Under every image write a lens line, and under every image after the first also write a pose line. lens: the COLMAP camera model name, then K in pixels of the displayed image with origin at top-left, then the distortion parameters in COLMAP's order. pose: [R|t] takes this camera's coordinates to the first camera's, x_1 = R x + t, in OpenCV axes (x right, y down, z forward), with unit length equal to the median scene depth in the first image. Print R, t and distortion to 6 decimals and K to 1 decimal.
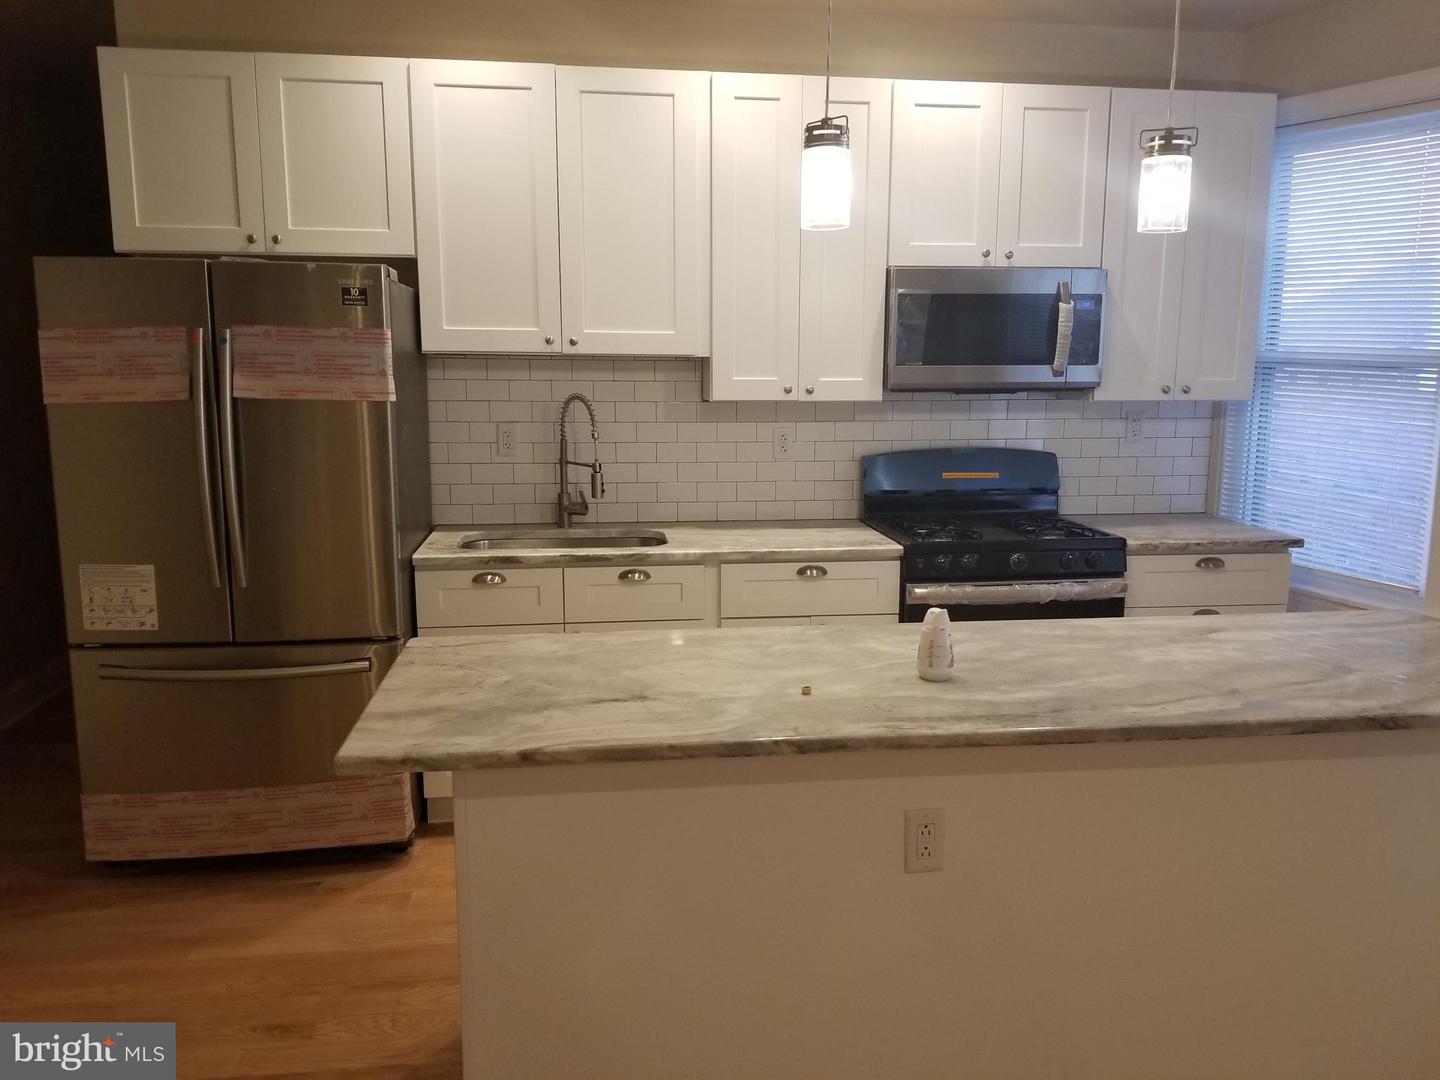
lens RADIAL K [[1117.5, 0, 739.9], [0, 1117.5, 545.4], [0, 0, 1]] dist [0.045418, -0.068389]
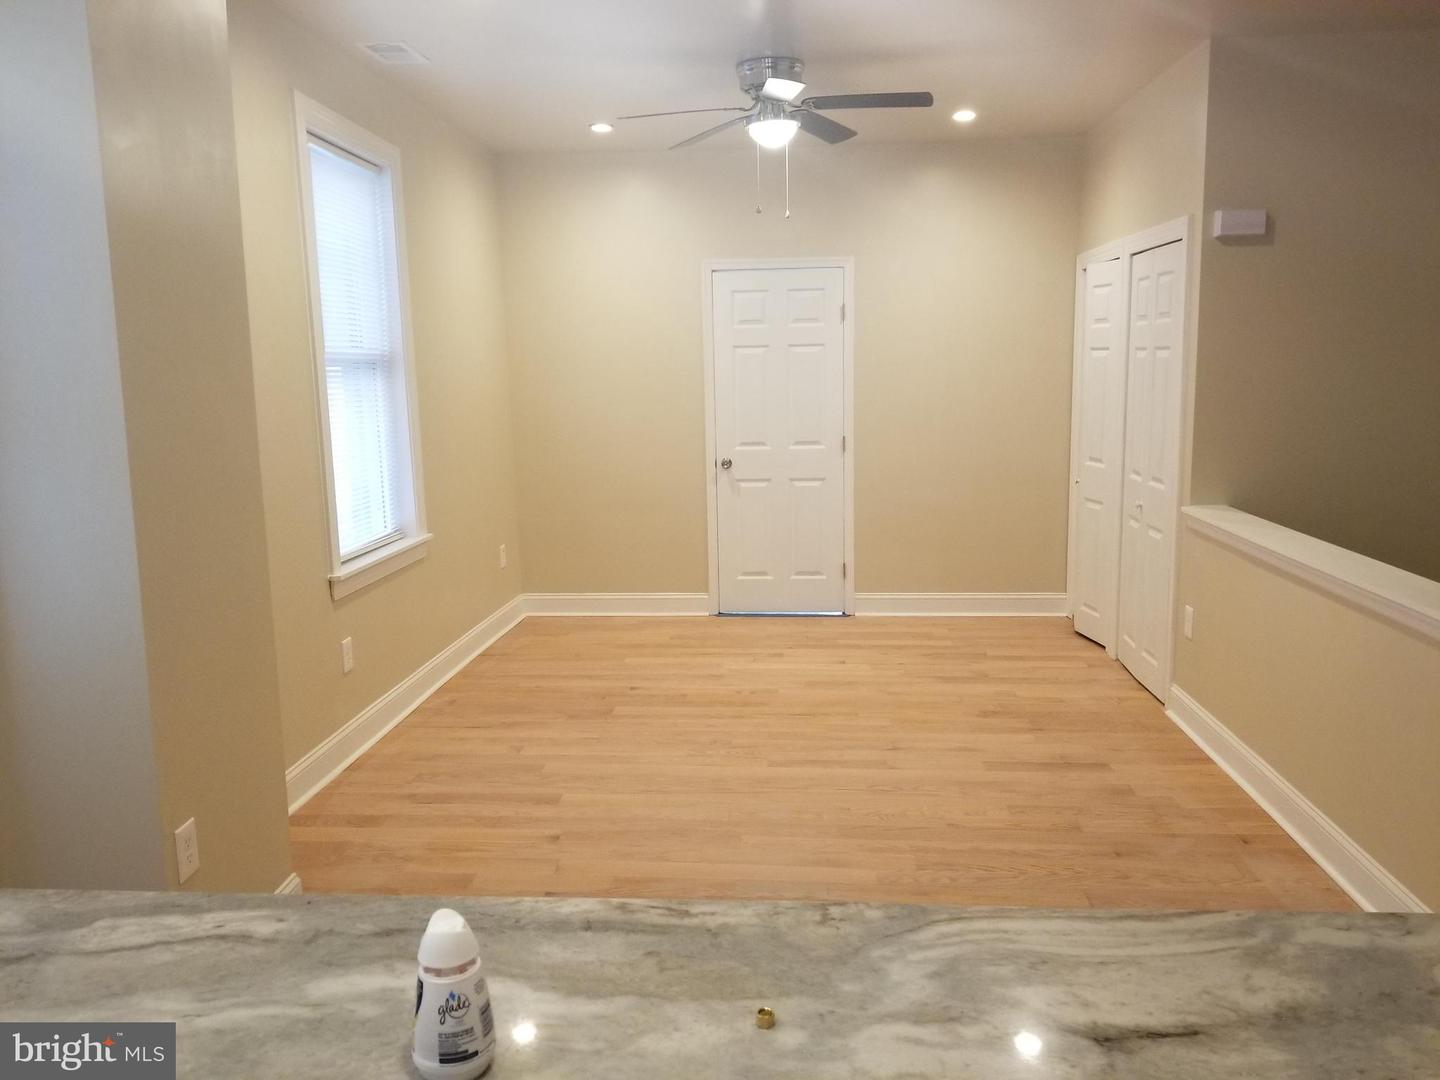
lens RADIAL K [[1117.5, 0, 727.6], [0, 1117.5, 533.8], [0, 0, 1]] dist [0.045418, -0.068389]
pose [[-0.978484, -0.019027, 0.205442, -0.013501], [0.046647, 0.949554, 0.310114, -0.137907], [-0.200979, 0.313025, -0.928236, 0.827365]]
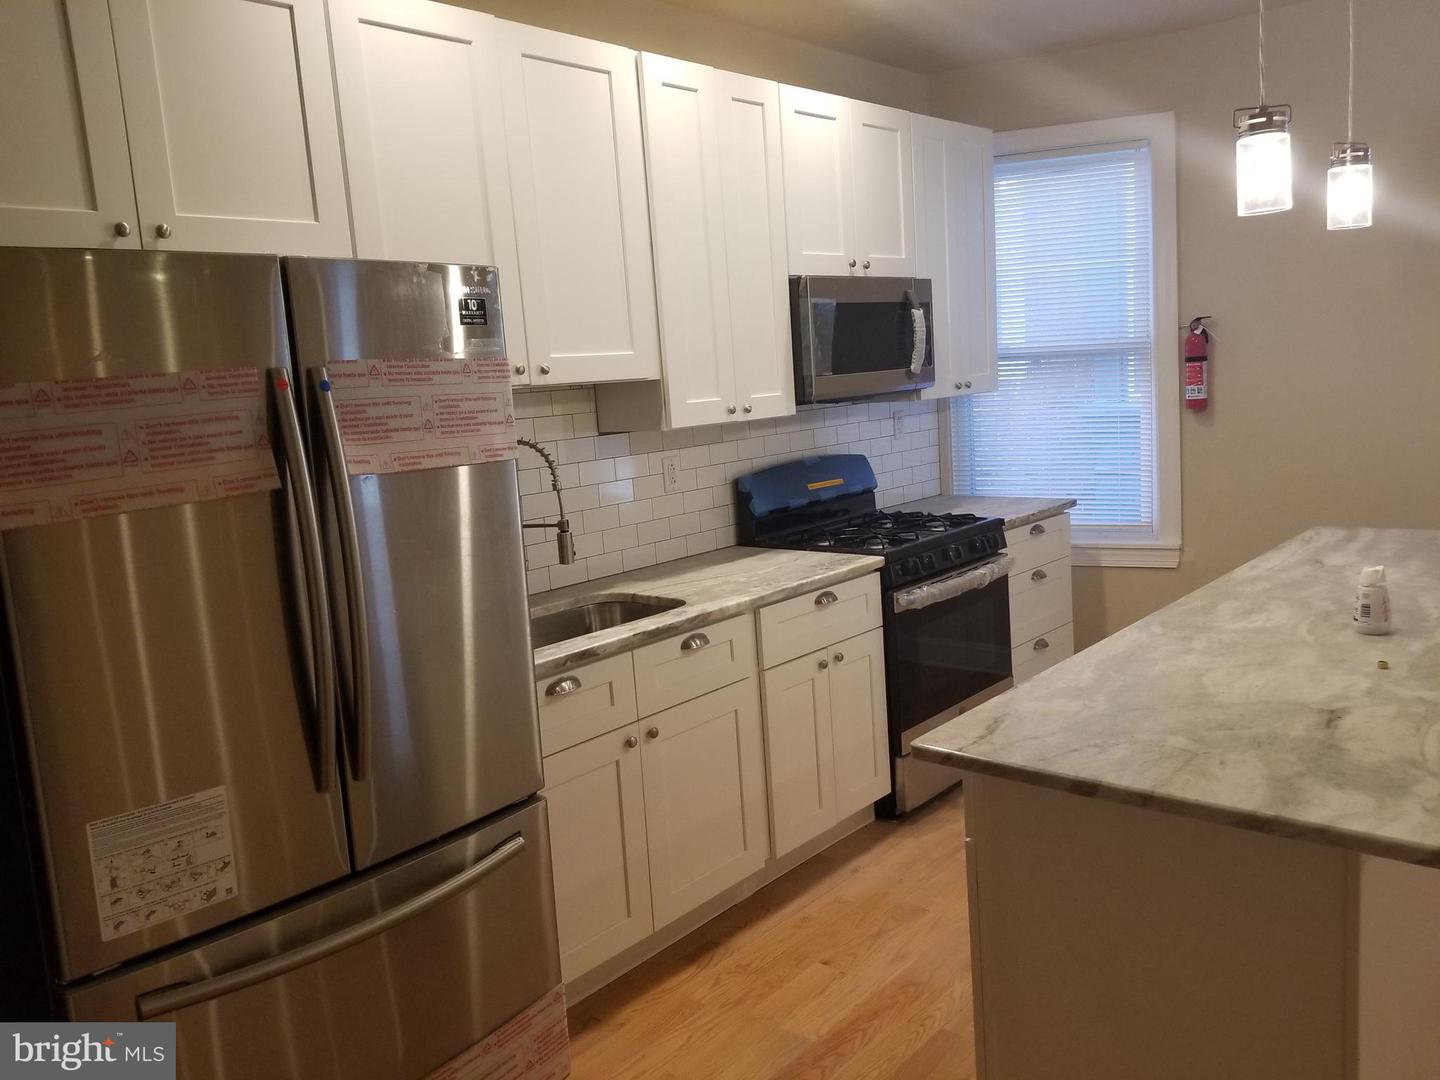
lens RADIAL K [[1117.5, 0, 742.5], [0, 1117.5, 528.0], [0, 0, 1]] dist [0.045418, -0.068389]
pose [[0.752852, -0.147280, 0.641501, -0.594214], [0.176392, 0.984138, 0.018935, -0.066627], [-0.634114, 0.098901, 0.766889, 0.339117]]
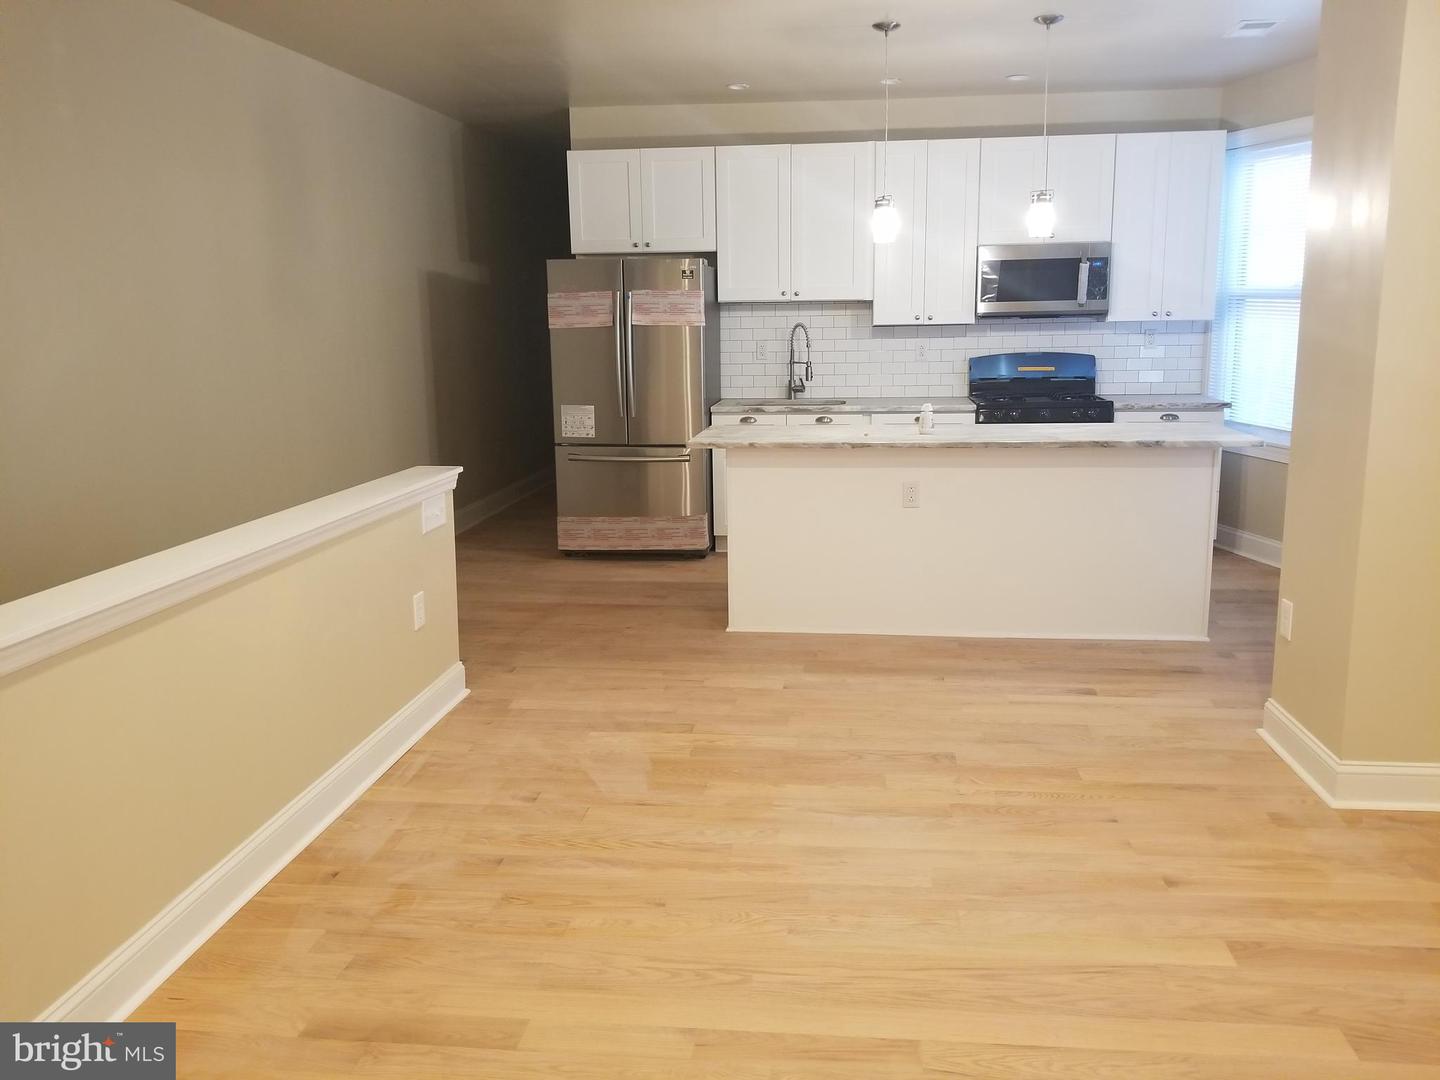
lens RADIAL K [[1117.5, 0, 733.7], [0, 1117.5, 534.9], [0, 0, 1]] dist [0.045418, -0.068389]
pose [[0.967398, 0.029754, -0.251507, 0.236675], [-0.021971, 0.999191, 0.033698, 0.162082], [0.252306, -0.027074, 0.967269, -0.856549]]
